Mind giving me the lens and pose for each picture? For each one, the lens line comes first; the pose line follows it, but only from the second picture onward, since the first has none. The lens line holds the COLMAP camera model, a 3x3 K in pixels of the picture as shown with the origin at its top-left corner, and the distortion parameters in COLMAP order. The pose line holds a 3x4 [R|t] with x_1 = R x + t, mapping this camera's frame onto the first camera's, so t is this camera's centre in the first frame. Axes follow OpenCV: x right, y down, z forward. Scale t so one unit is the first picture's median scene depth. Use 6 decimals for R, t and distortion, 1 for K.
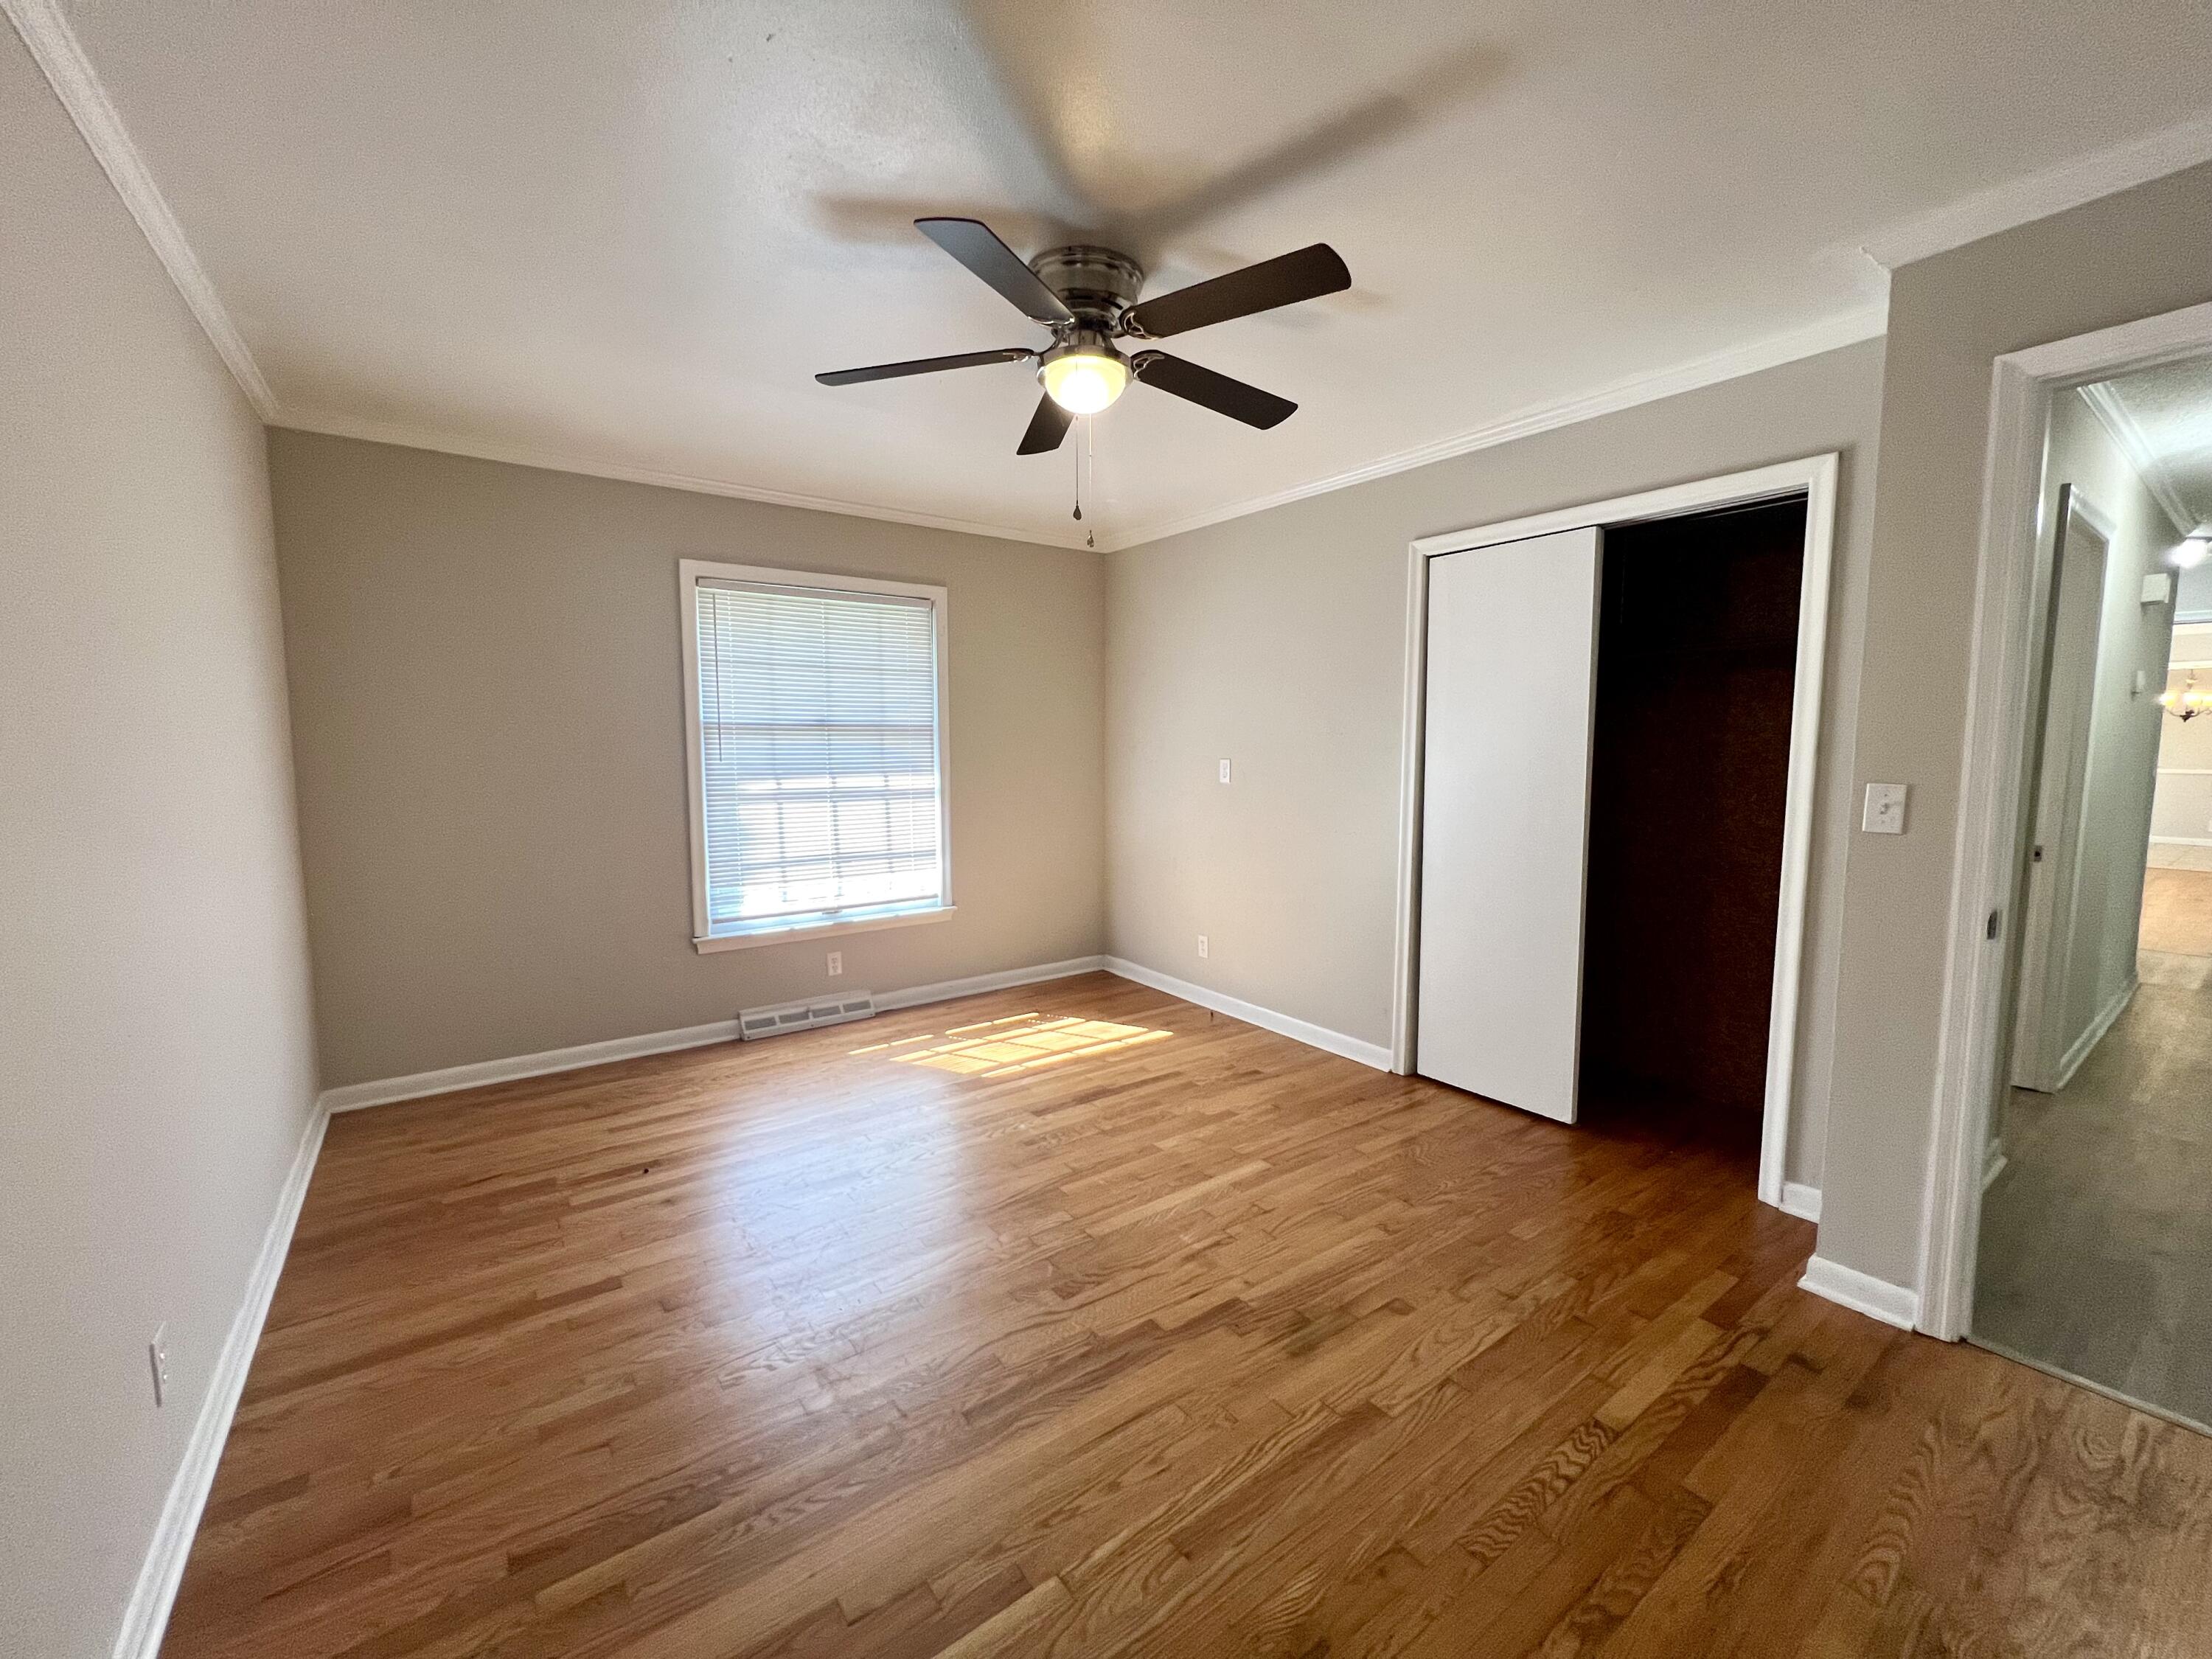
lens RADIAL K [[890.7, 0, 1098.6], [0, 890.7, 822.8], [0, 0, 1]] dist [-0.004537, 0.001439]
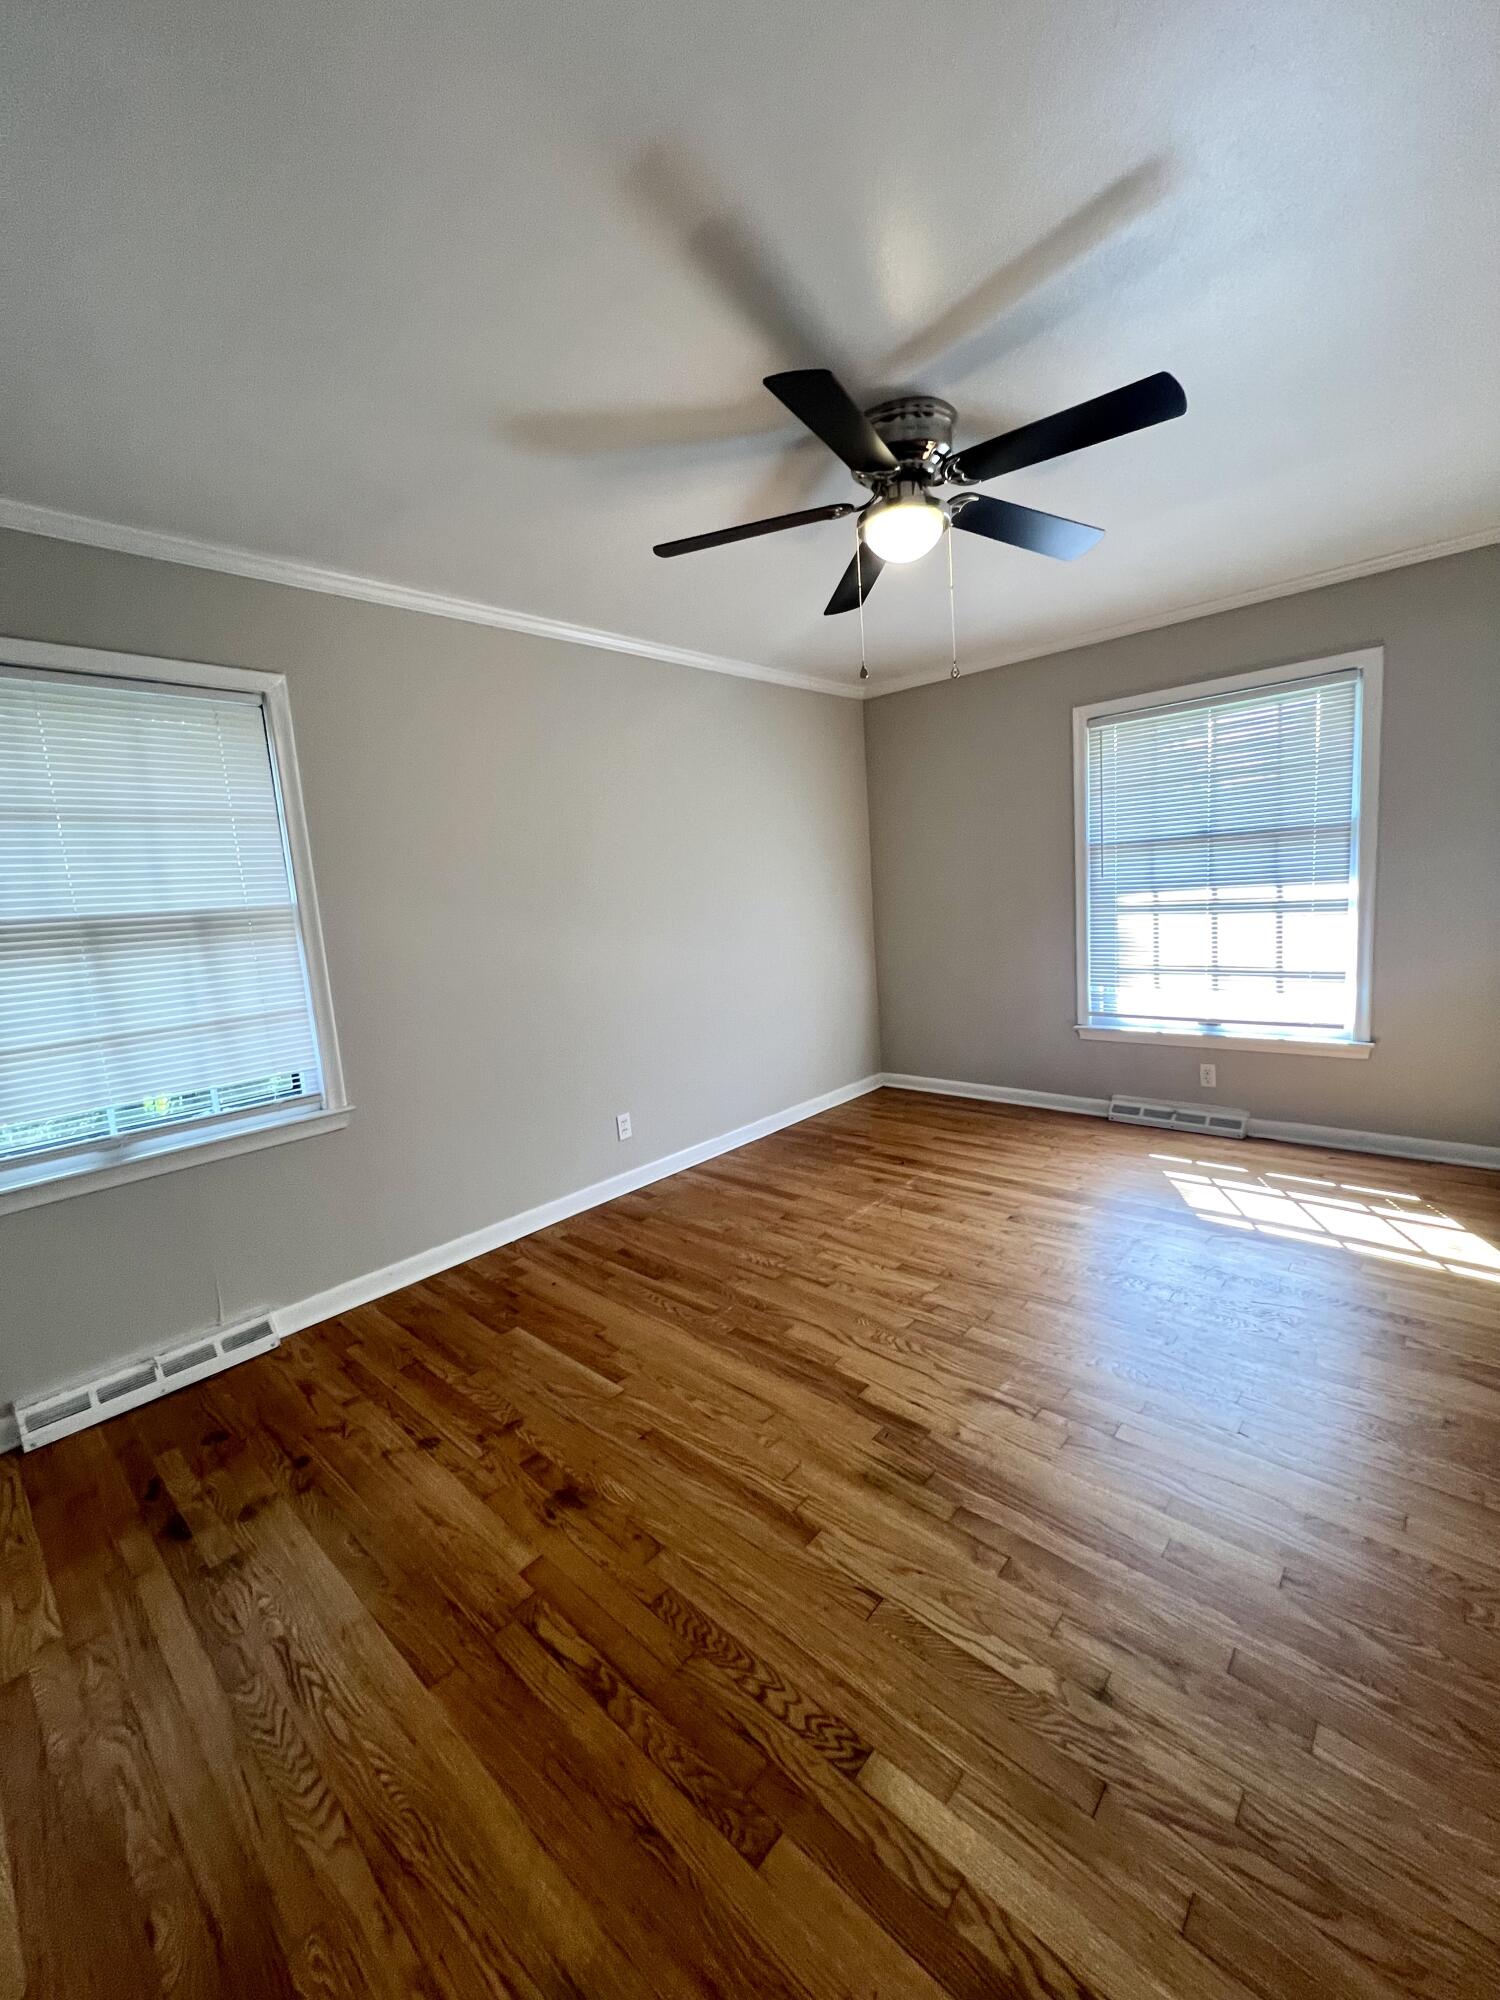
lens RADIAL K [[805.3, 0, 755.5], [0, 805.3, 994.5], [0, 0, 1]] dist [-0.004537, 0.001439]
pose [[0.202272, 0.118579, -0.972124, 0.514151], [-0.019251, 0.992932, 0.117111, -0.031290], [0.979140, -0.004974, 0.203125, 0.342442]]
